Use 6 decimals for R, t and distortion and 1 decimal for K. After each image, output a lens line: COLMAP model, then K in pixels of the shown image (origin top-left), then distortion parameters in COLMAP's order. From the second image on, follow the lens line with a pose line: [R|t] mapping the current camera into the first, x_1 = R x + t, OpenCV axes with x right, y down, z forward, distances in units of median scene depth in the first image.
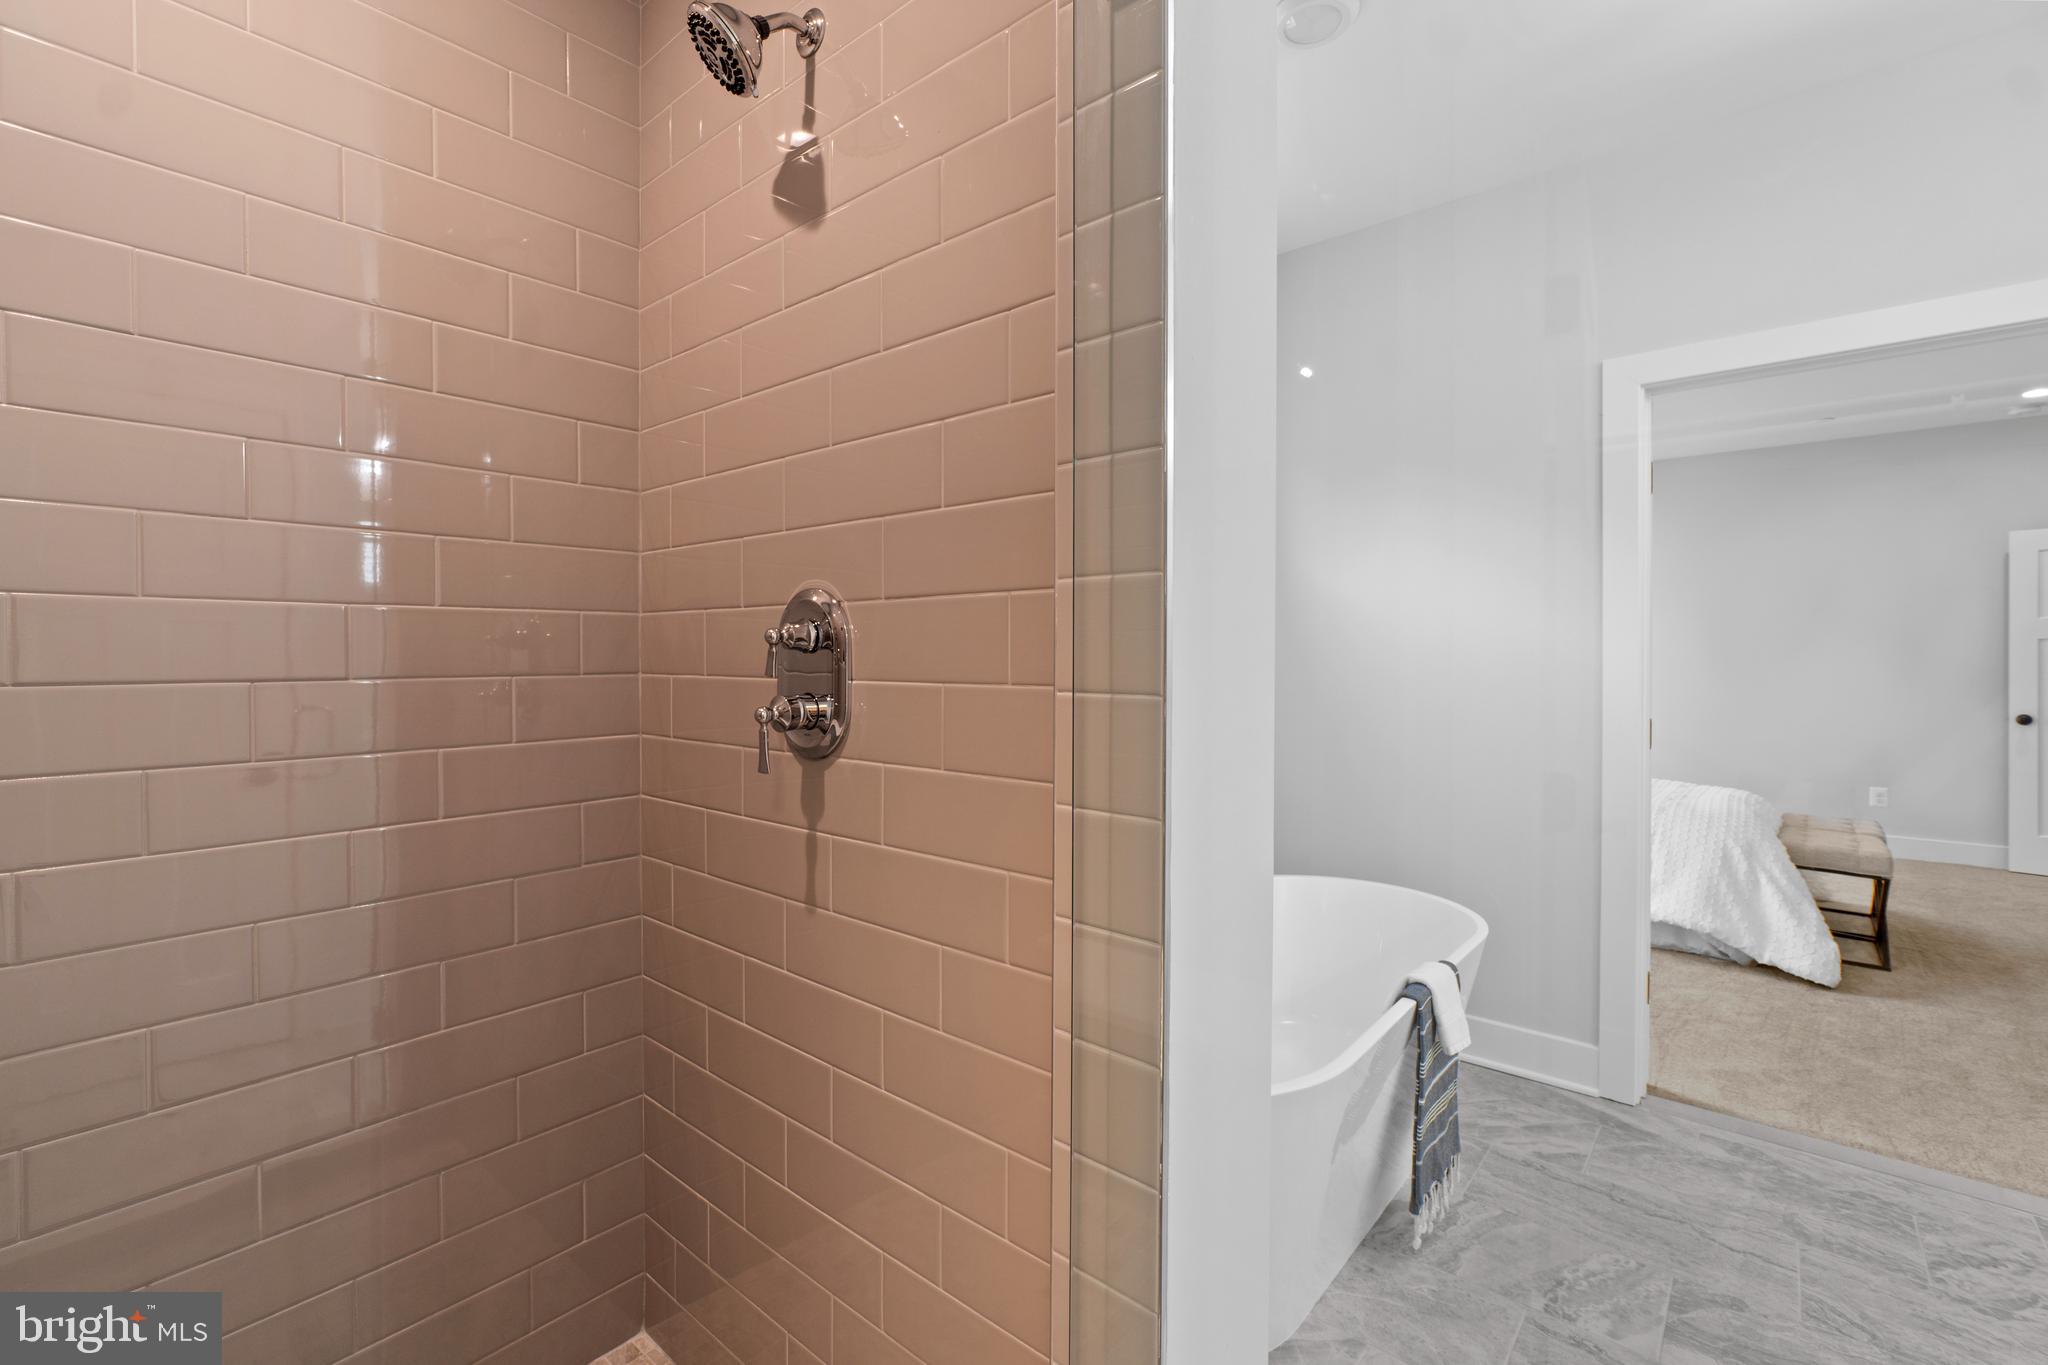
lens RADIAL K [[895.2, 0, 1024.0], [0, 895.2, 682.5], [0, 0, 1]] dist [-0.006730, 0.001112]
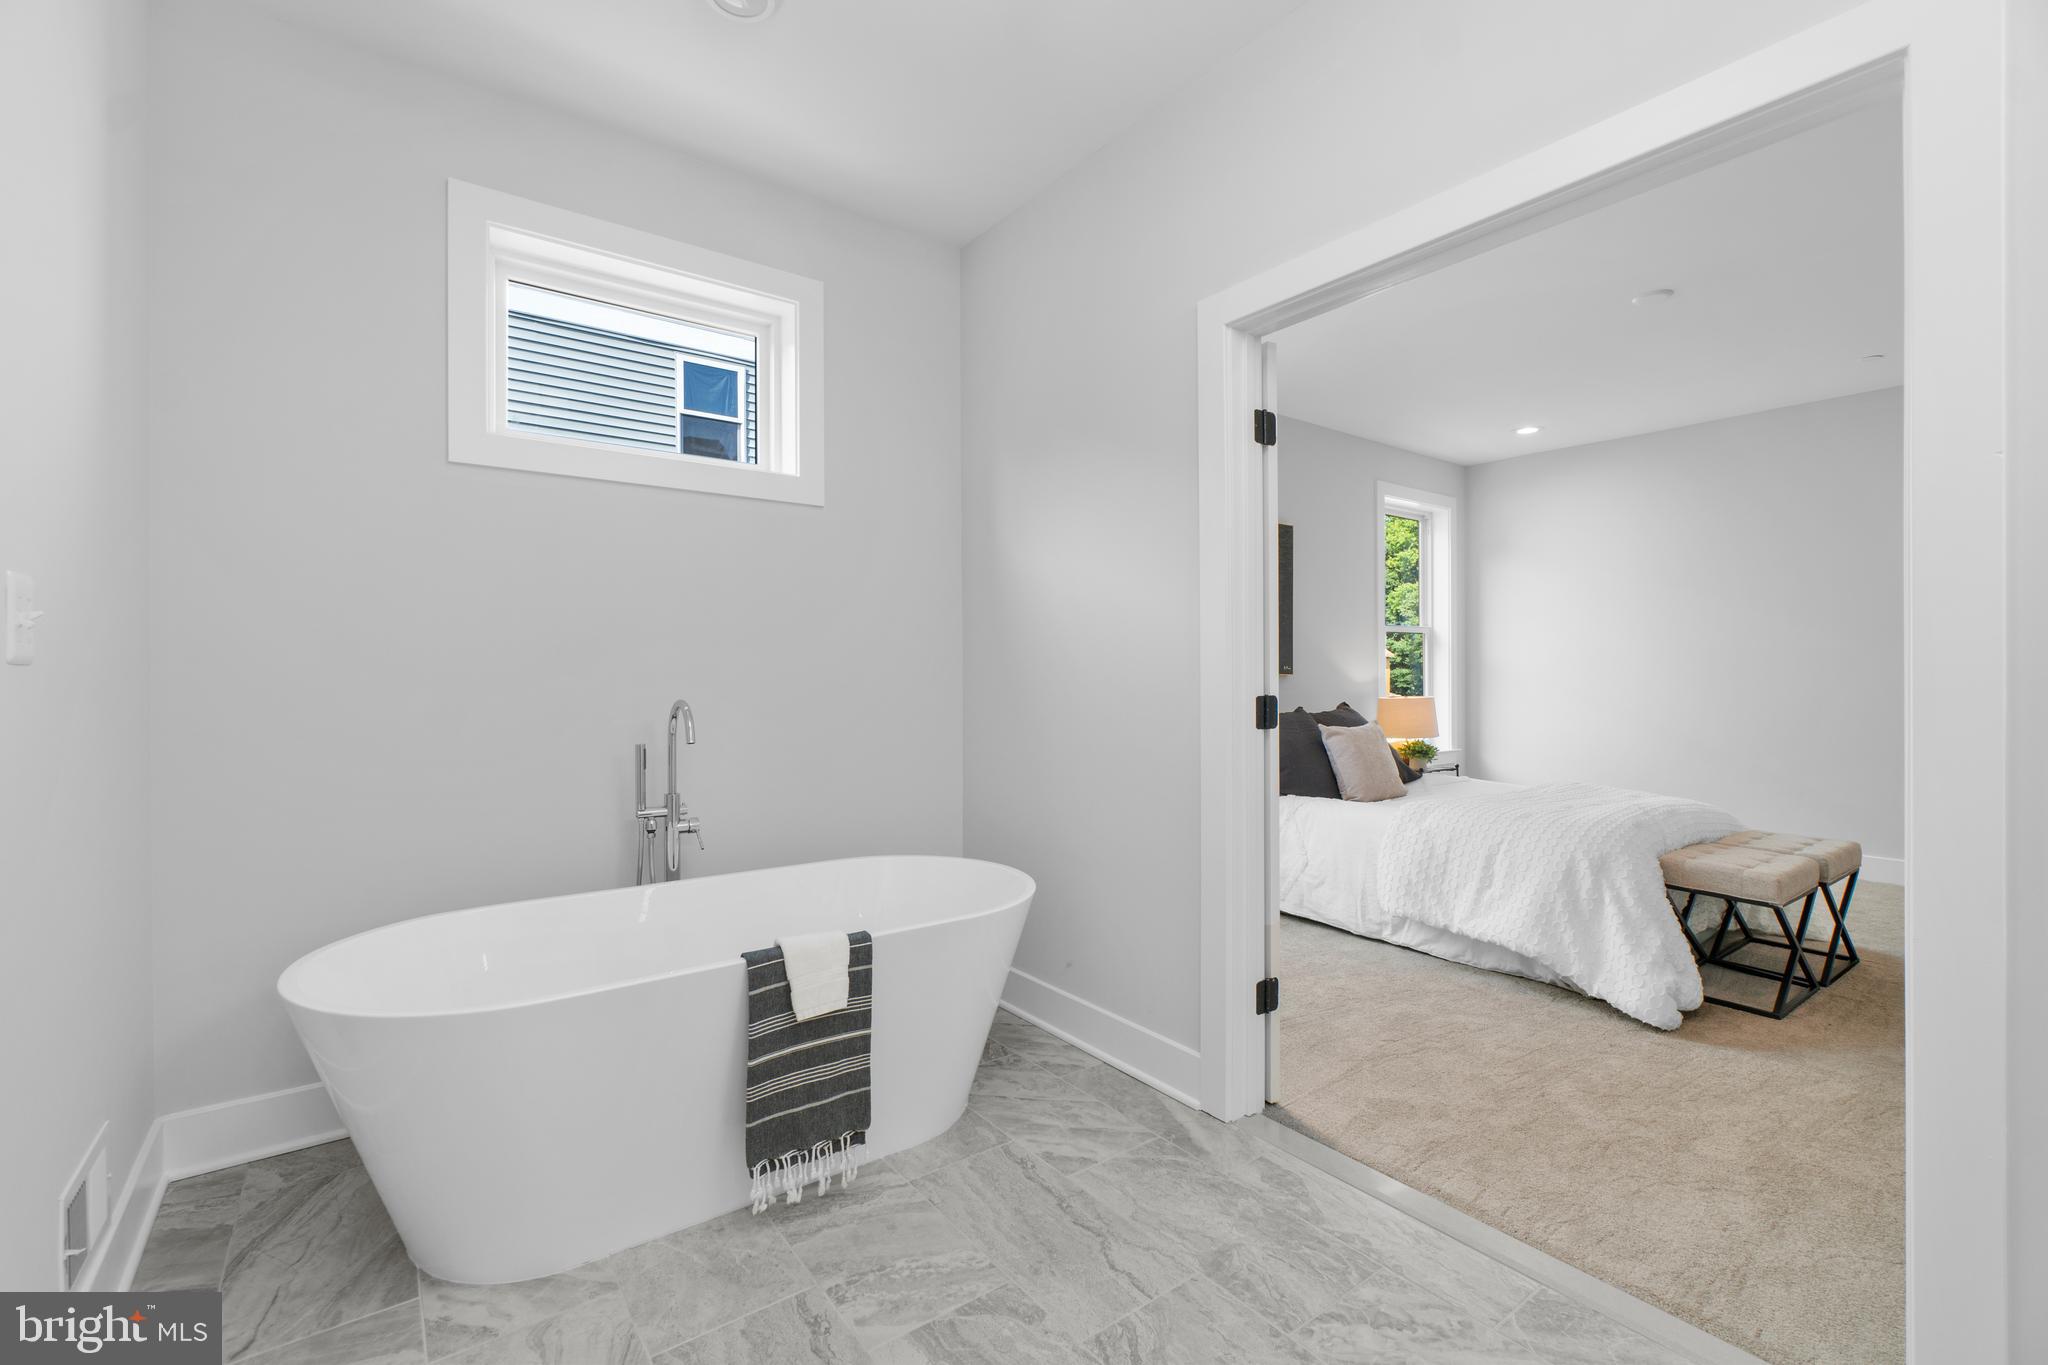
lens RADIAL K [[895.2, 0, 1024.0], [0, 895.2, 682.5], [0, 0, 1]] dist [-0.006730, 0.001112]
pose [[0.976527, 0.001966, -0.215385, 0.658990], [-0.005677, 0.999846, -0.016612, 0.045915], [0.215319, 0.017445, 0.976388, 0.066638]]
